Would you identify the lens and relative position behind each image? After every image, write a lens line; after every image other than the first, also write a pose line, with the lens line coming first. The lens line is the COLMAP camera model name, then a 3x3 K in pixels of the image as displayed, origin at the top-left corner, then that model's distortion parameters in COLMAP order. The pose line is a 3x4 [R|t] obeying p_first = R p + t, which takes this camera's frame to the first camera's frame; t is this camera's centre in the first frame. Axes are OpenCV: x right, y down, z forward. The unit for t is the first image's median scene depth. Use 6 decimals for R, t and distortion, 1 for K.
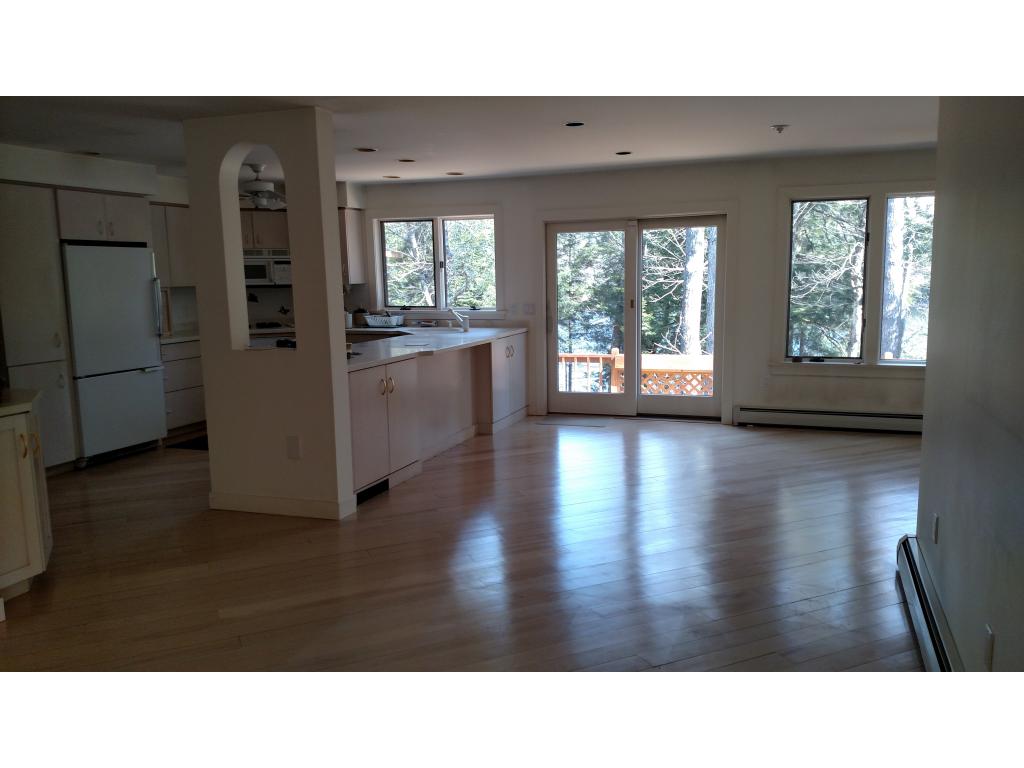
lens RADIAL K [[777.9, 0, 513.1], [0, 777.9, 386.1], [0, 0, 1]] dist [0.001696, -0.000867]
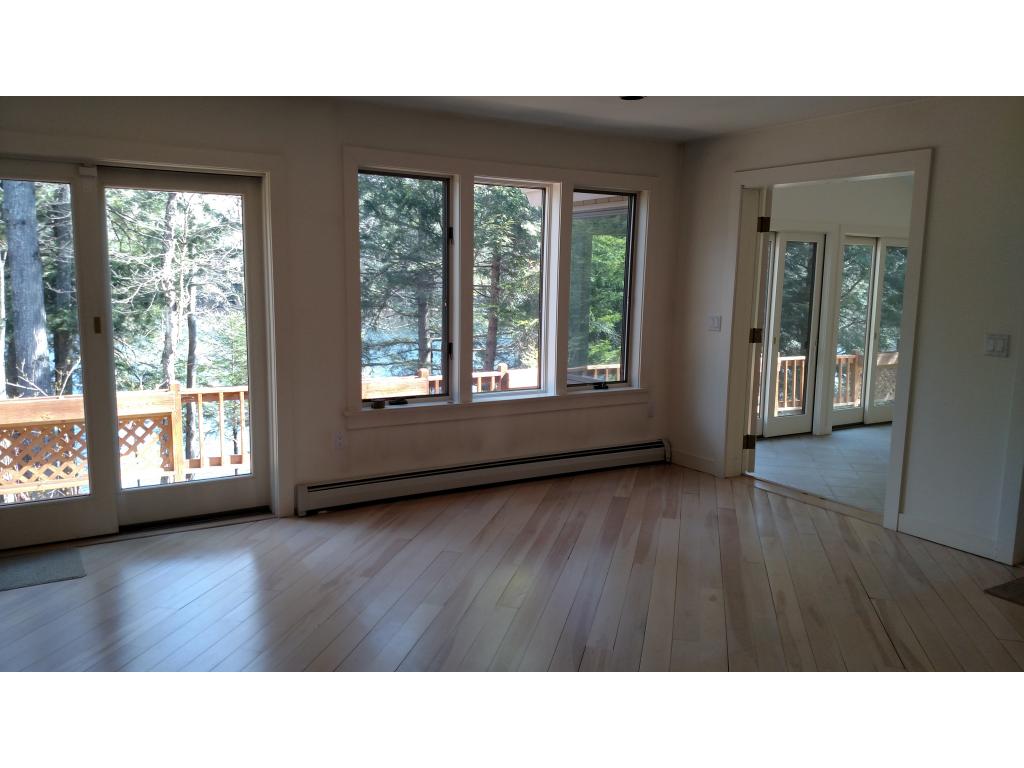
lens RADIAL K [[777.9, 0, 512.4], [0, 777.9, 380.2], [0, 0, 1]] dist [0.001696, -0.000867]
pose [[0.594118, -0.074027, 0.800964, -0.106360], [0.081409, 0.996177, 0.031683, -0.062973], [-0.800248, 0.046382, 0.597873, 0.465687]]
